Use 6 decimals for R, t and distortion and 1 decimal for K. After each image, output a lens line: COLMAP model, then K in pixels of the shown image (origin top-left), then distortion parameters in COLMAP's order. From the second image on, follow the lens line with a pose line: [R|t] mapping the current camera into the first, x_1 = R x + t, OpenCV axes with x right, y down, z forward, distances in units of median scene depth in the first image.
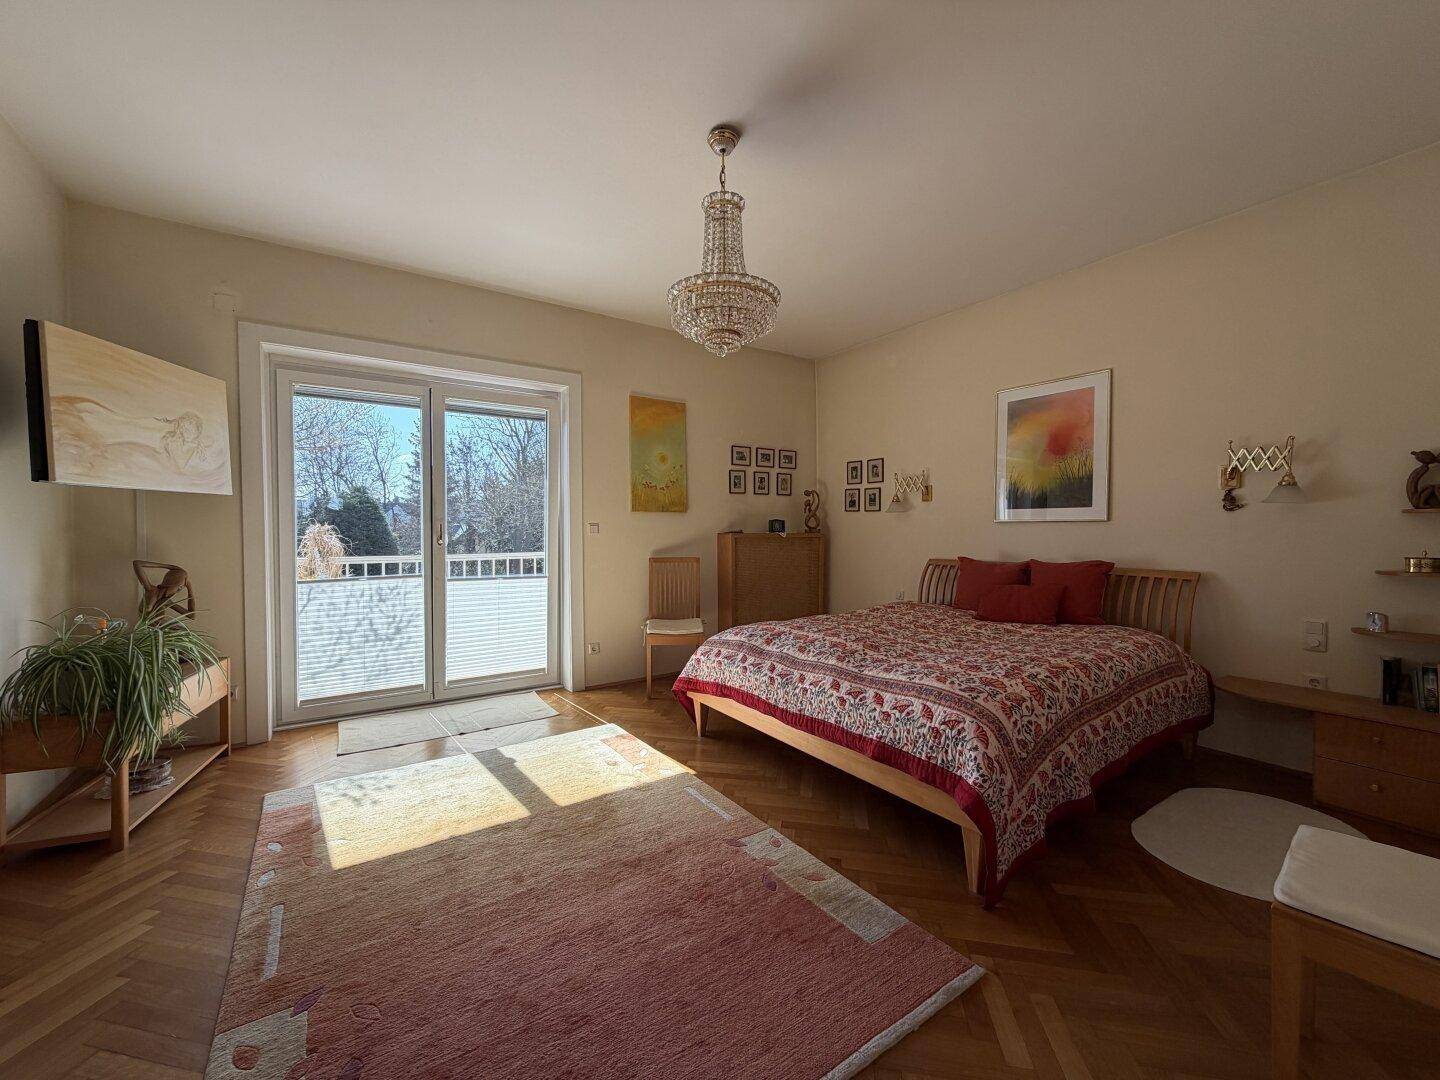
lens RADIAL K [[571.3, 0, 720.0], [0, 571.3, 540.0], [0, 0, 1]] dist [0.001204, 0.000090]
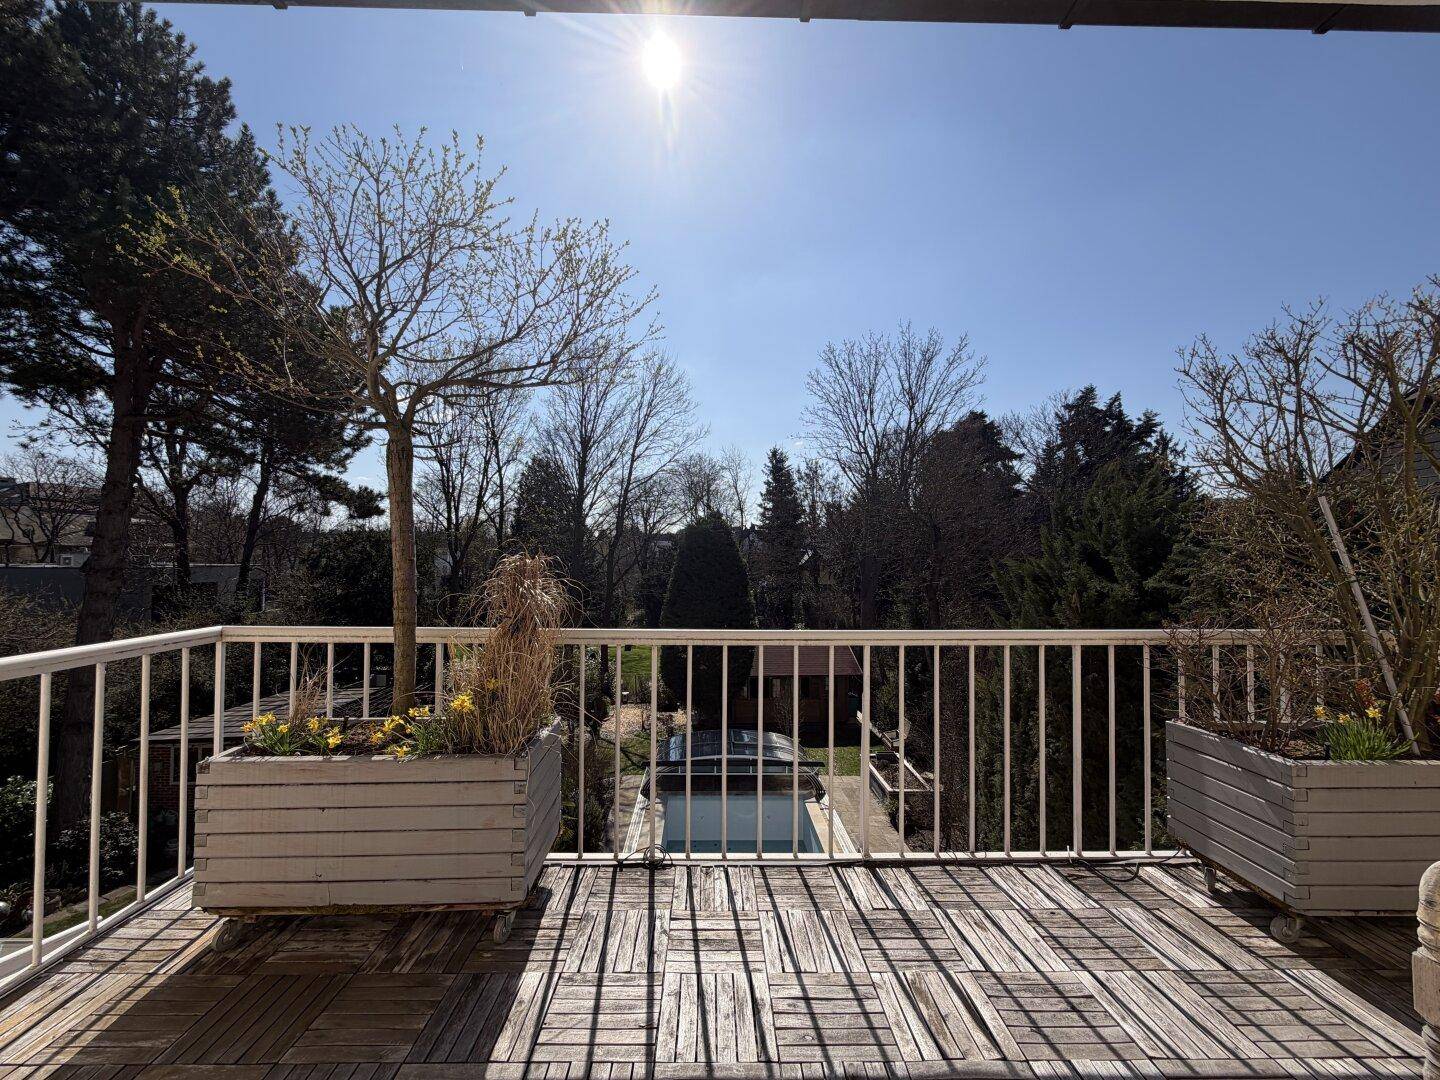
lens RADIAL K [[571.3, 0, 720.0], [0, 571.3, 540.0], [0, 0, 1]] dist [0.001204, 0.000090]
pose [[0.838370, -0.000166, -0.545102, -0.038336], [-0.025431, 0.998899, -0.039417, -0.003276], [0.544509, 0.046908, 0.837443, 0.086795]]
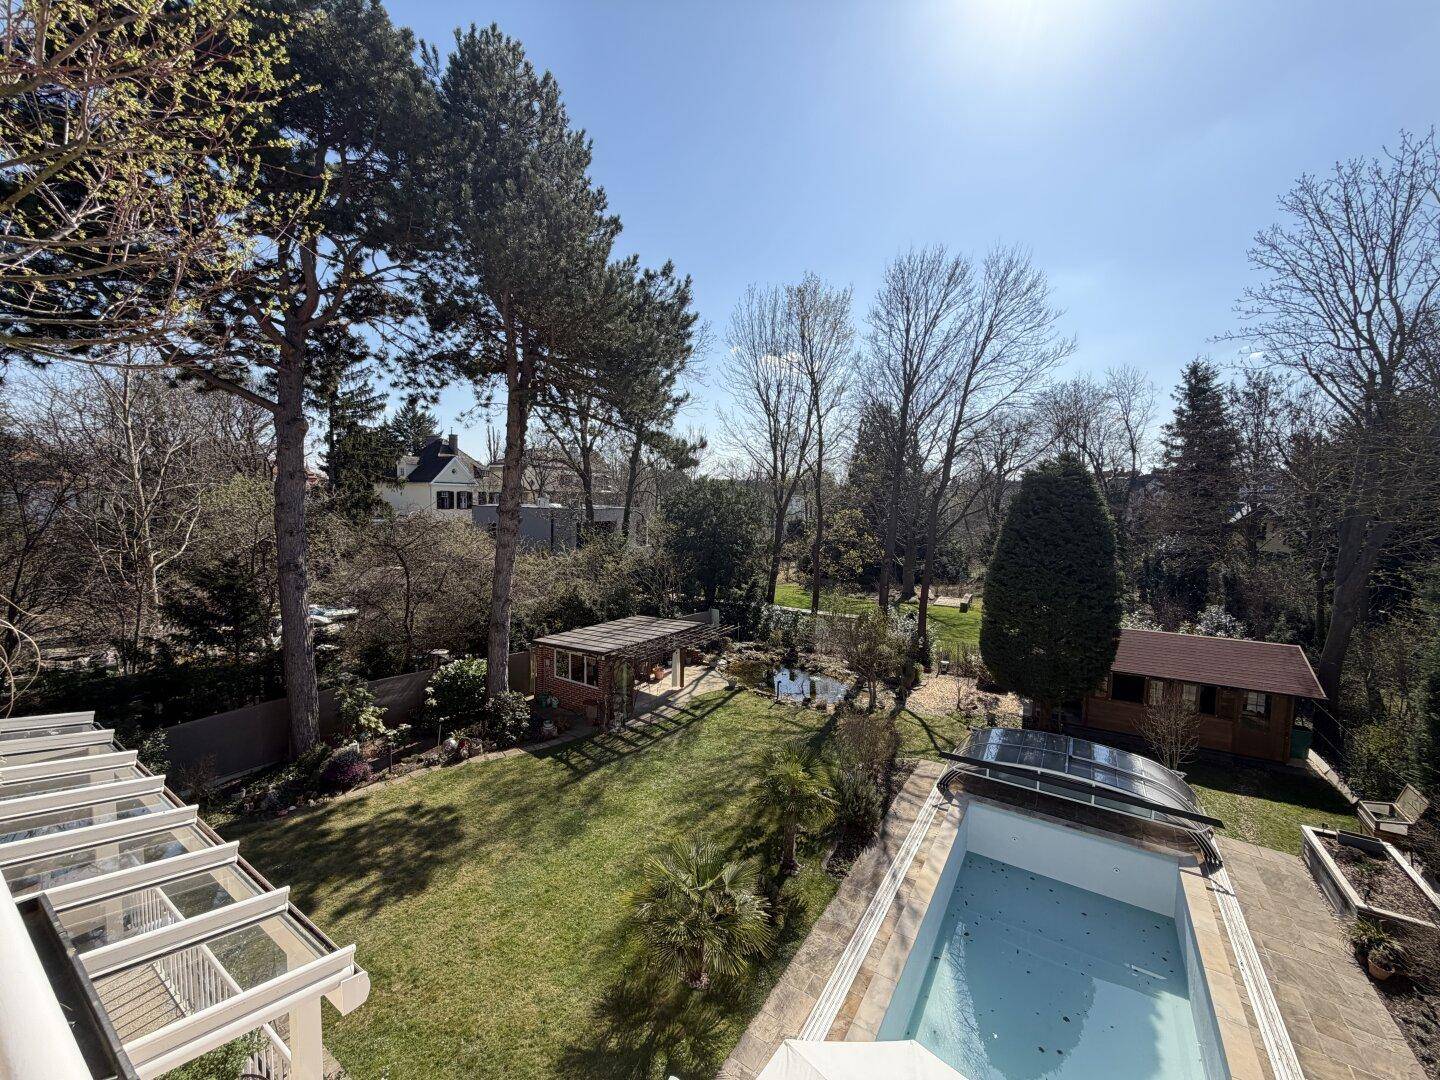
lens RADIAL K [[571.3, 0, 720.0], [0, 571.3, 540.0], [0, 0, 1]] dist [0.001204, 0.000090]
pose [[0.386582, 0.084250, -0.918399, -0.048411], [-0.043880, 0.996371, 0.072932, -0.006430], [0.921211, 0.012105, 0.388876, 0.133958]]
